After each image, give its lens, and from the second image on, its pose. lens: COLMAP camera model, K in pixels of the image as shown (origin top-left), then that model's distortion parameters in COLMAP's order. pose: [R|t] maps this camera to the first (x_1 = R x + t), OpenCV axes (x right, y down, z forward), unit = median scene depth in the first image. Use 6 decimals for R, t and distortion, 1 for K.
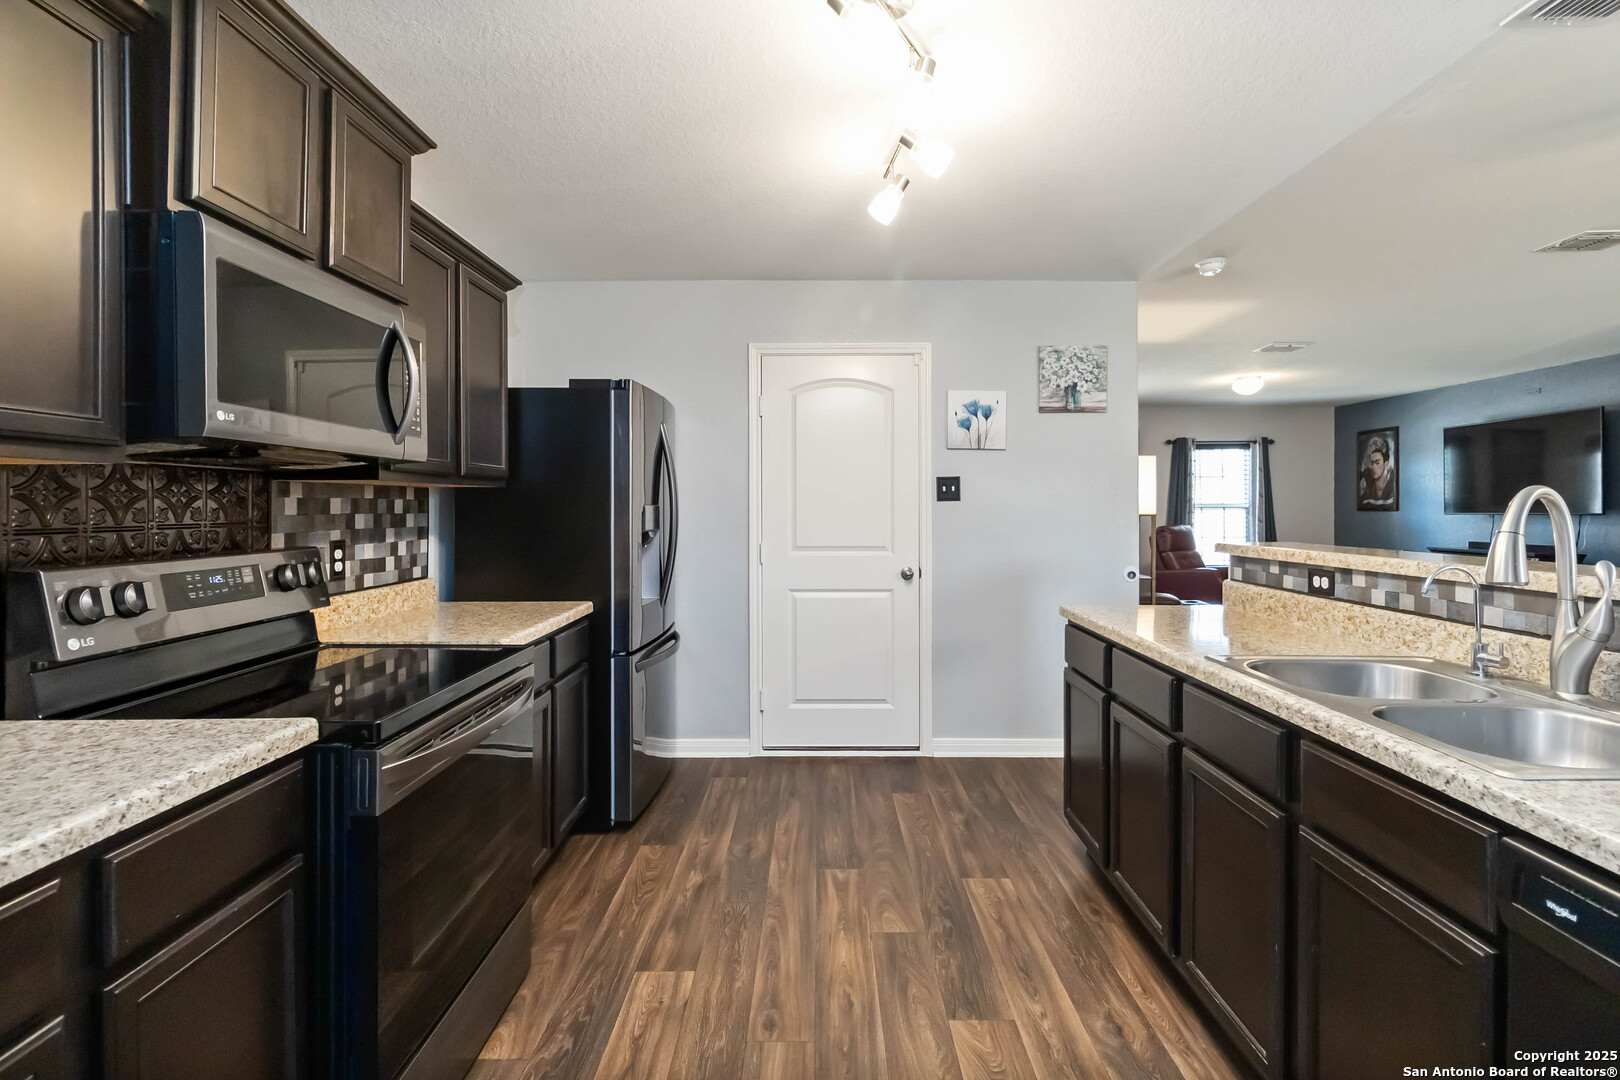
lens RADIAL K [[767.1, 0, 826.0], [0, 767.1, 498.9], [0, 0, 1]] dist [-0.000411, -0.000412]
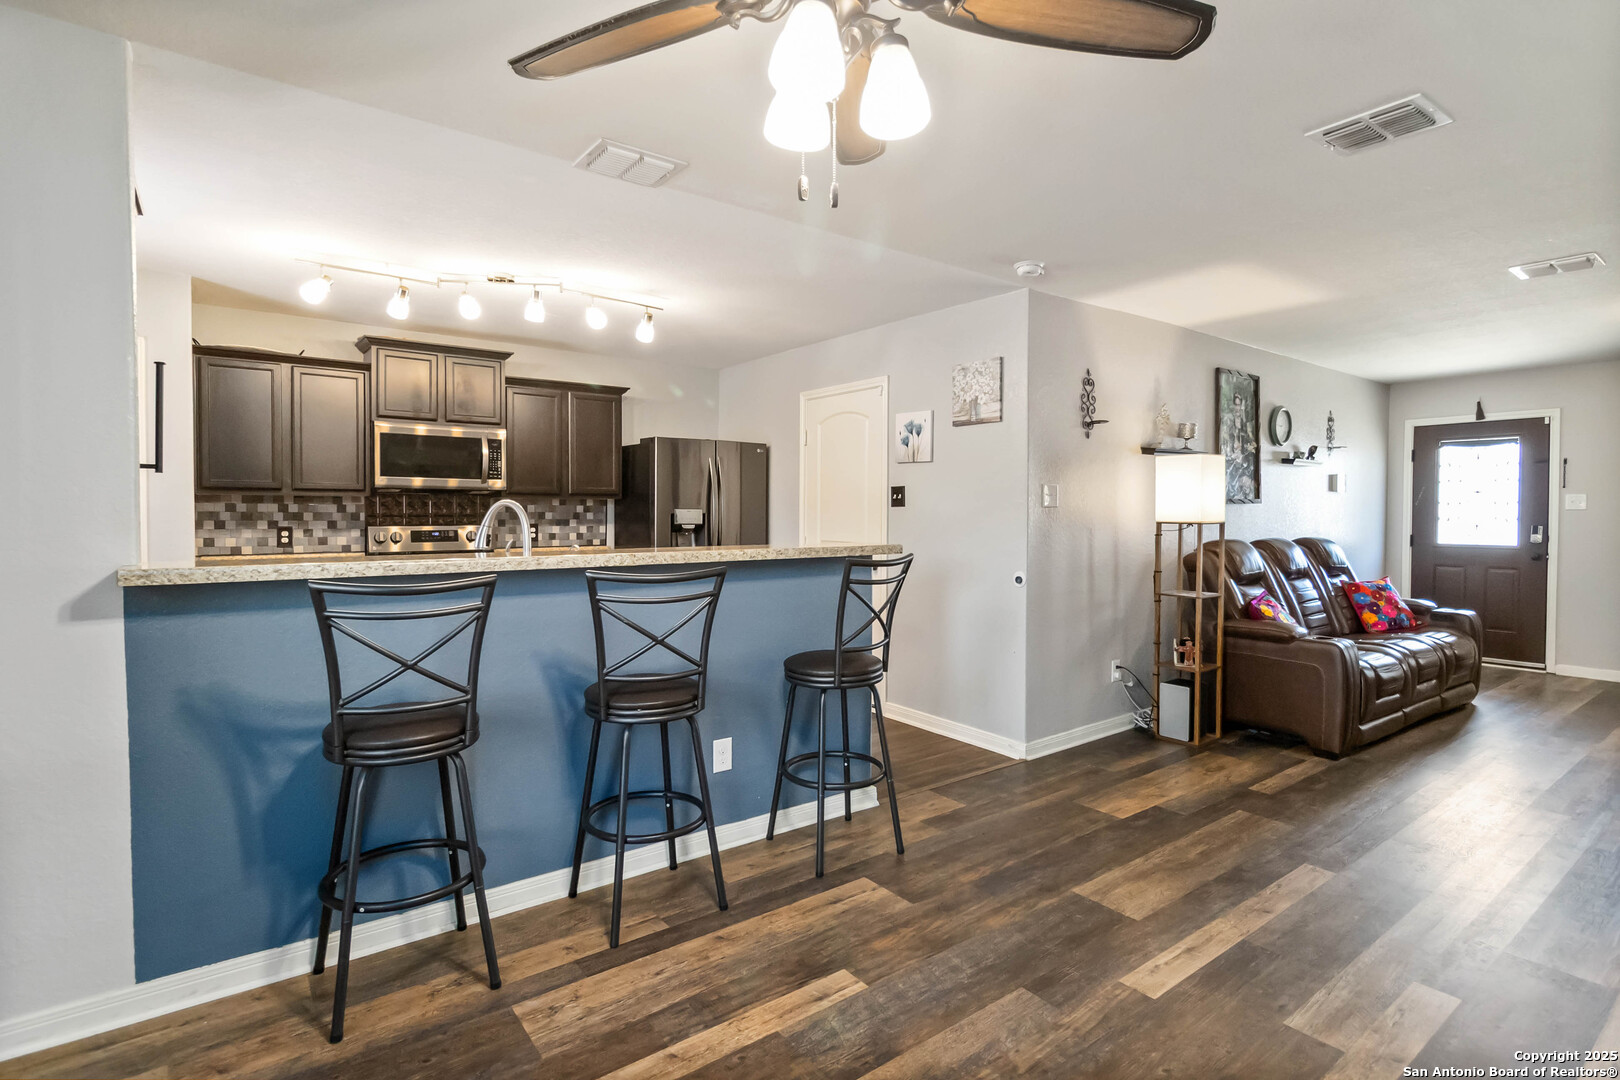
lens RADIAL K [[804.7, 0, 808.2], [0, 804.7, 518.7], [0, 0, 1]] dist [-0.002064, -0.000269]
pose [[0.601052, 0.012431, -0.799113, 1.079588], [0.001004, 0.999866, 0.016310, 0.000606], [0.799209, -0.010605, 0.600960, 0.137869]]
